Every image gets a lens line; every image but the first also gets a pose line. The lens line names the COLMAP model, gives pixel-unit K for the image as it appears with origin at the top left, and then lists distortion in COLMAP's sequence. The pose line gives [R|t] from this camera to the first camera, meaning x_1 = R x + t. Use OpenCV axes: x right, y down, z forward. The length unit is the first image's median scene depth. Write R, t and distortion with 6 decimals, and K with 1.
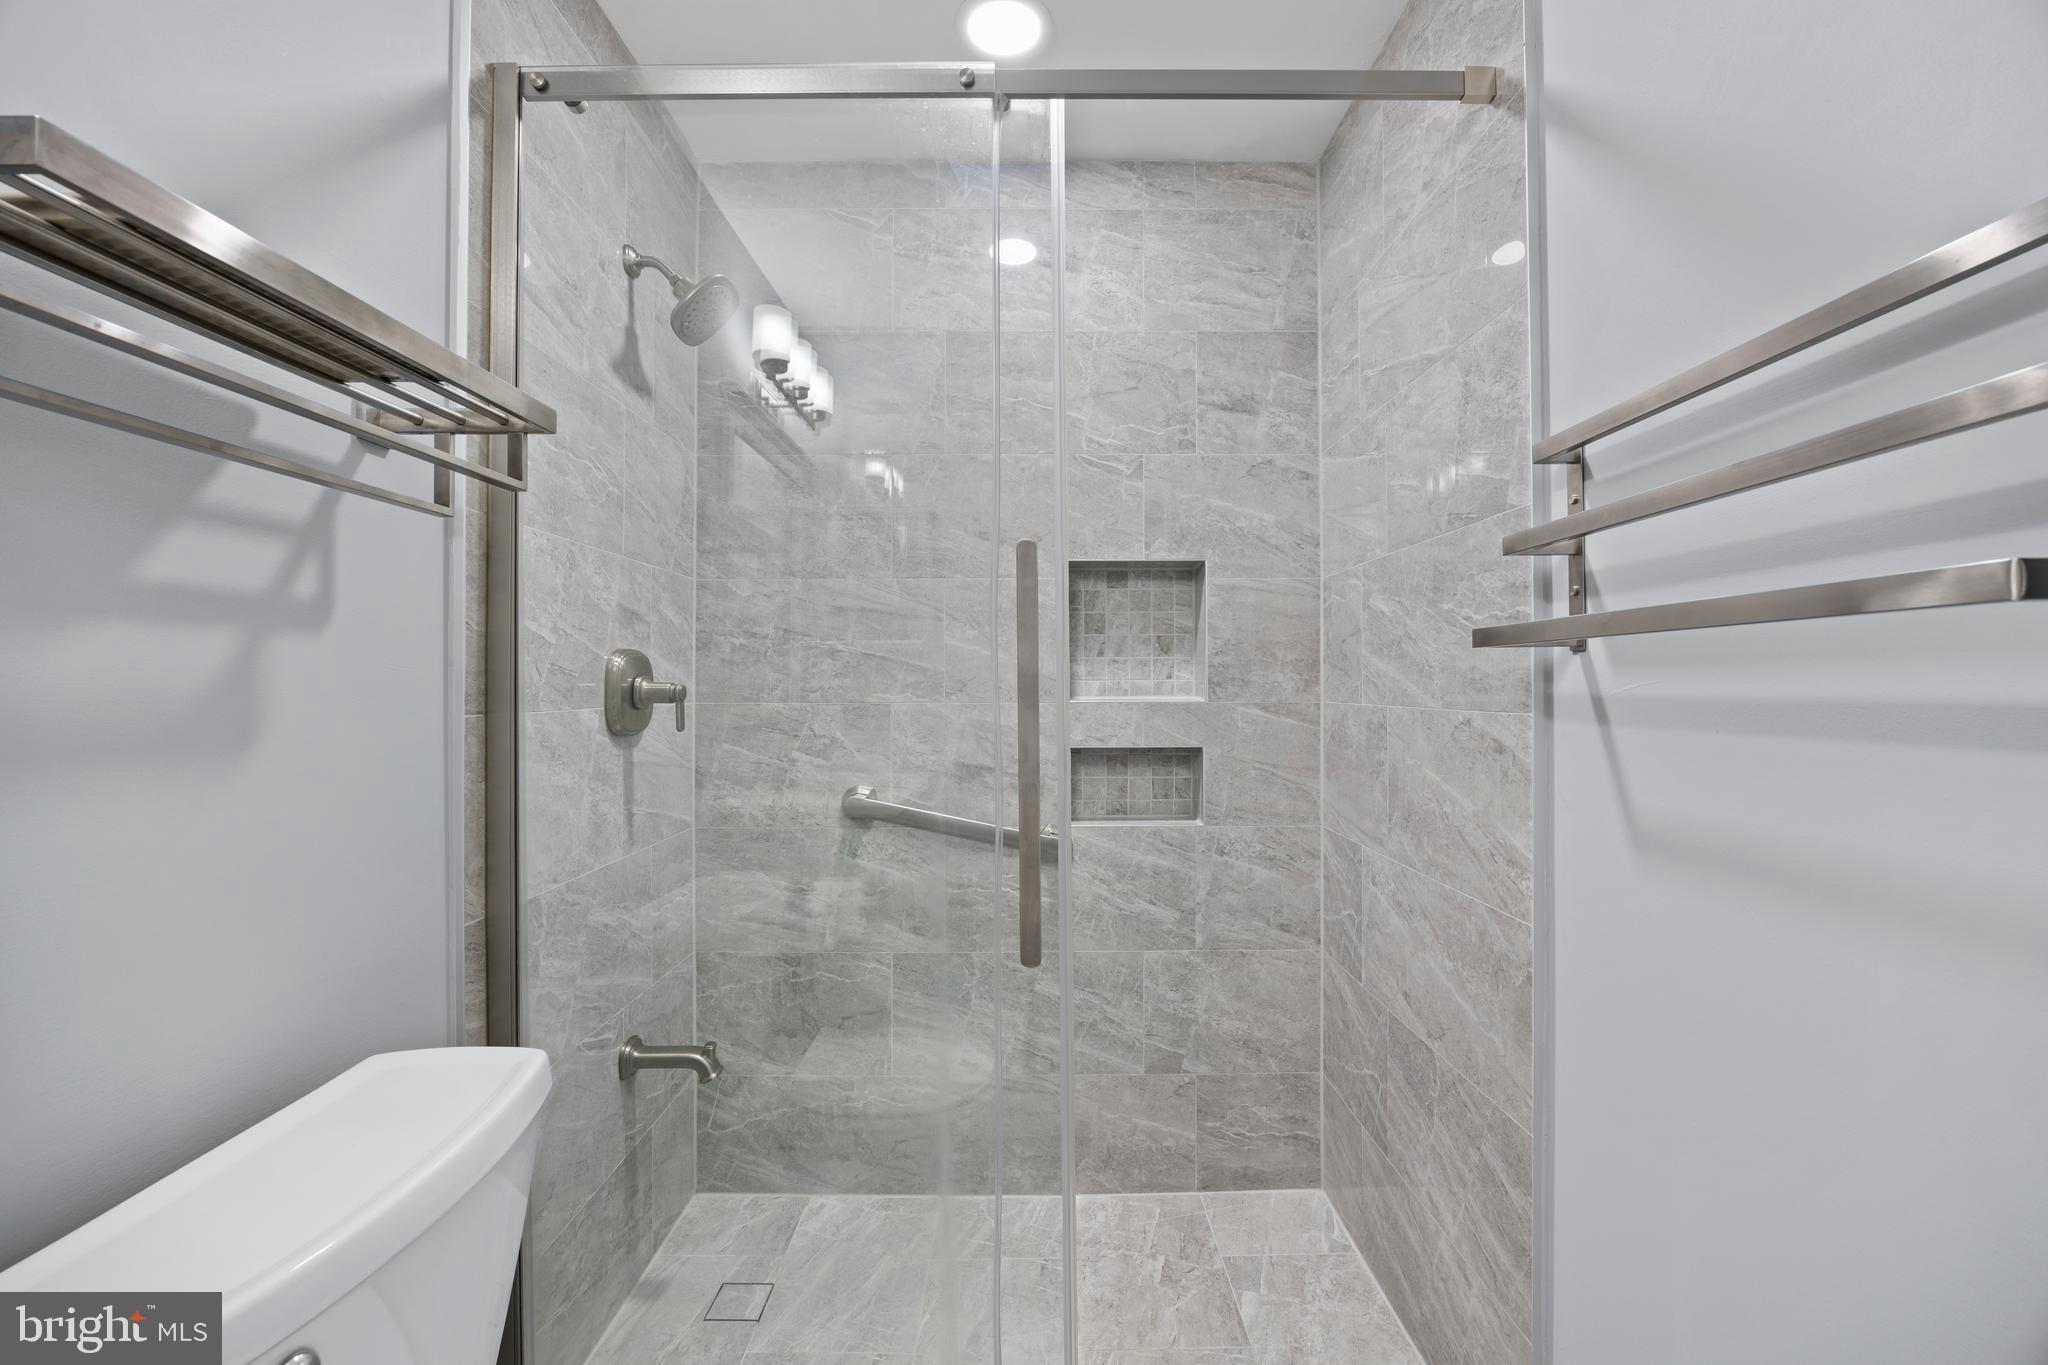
lens RADIAL K [[853.8, 0, 1029.8], [0, 853.8, 679.8], [0, 0, 1]] dist [-0.013663, 0.000411]
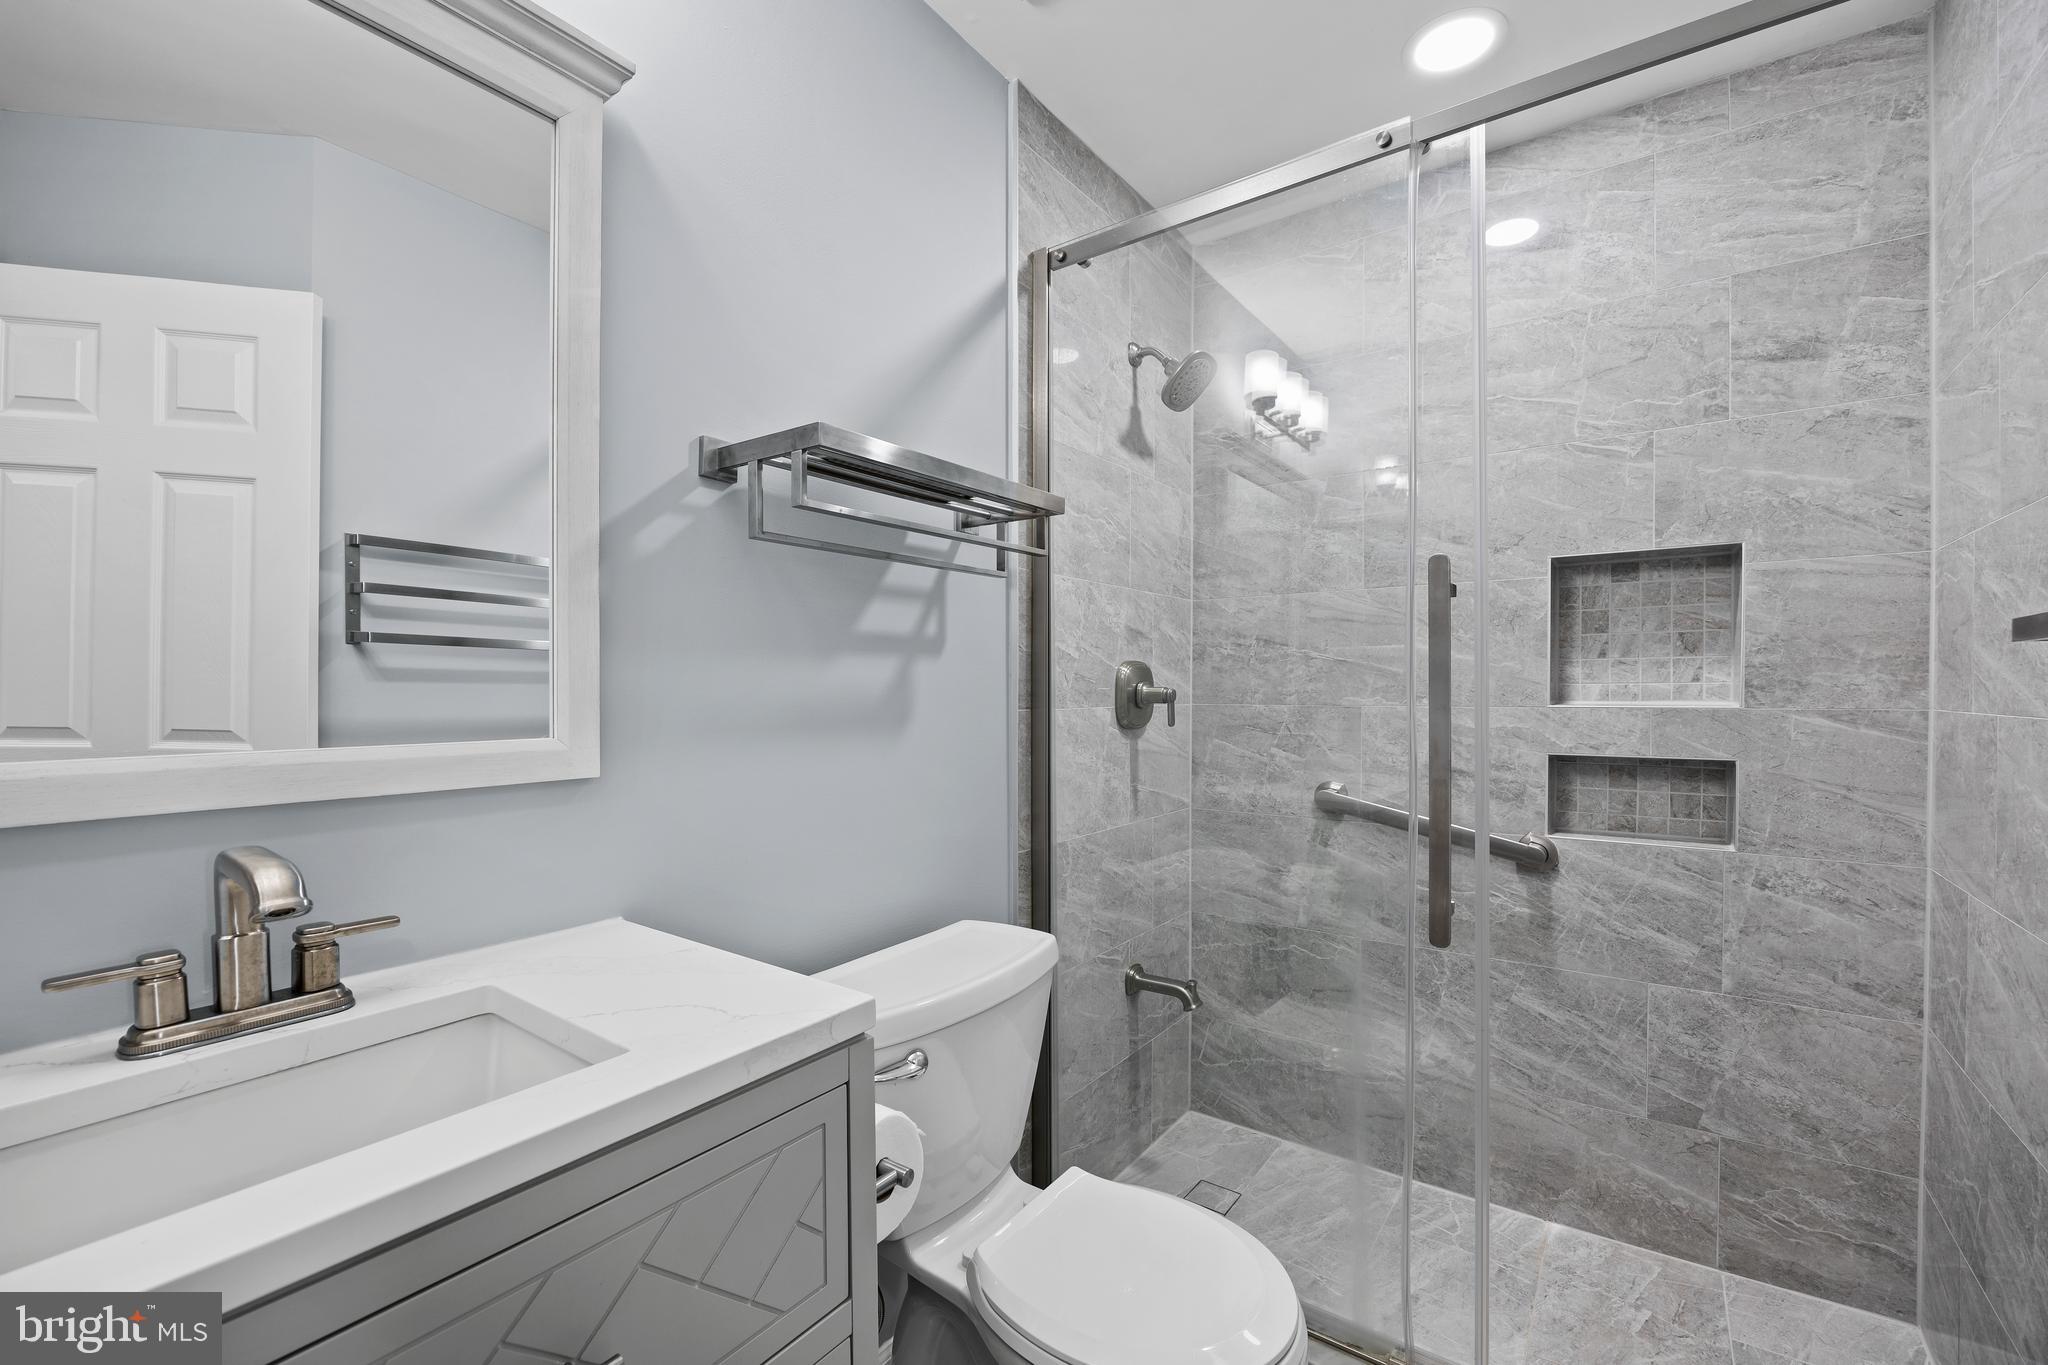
lens RADIAL K [[853.8, 0, 1021.4], [0, 853.8, 692.4], [0, 0, 1]] dist [-0.013663, 0.000411]
pose [[0.806619, 0.001235, -0.591070, 0.127946], [0.004355, 0.999958, 0.008032, -0.000017], [0.591055, -0.009053, 0.806580, -0.113756]]
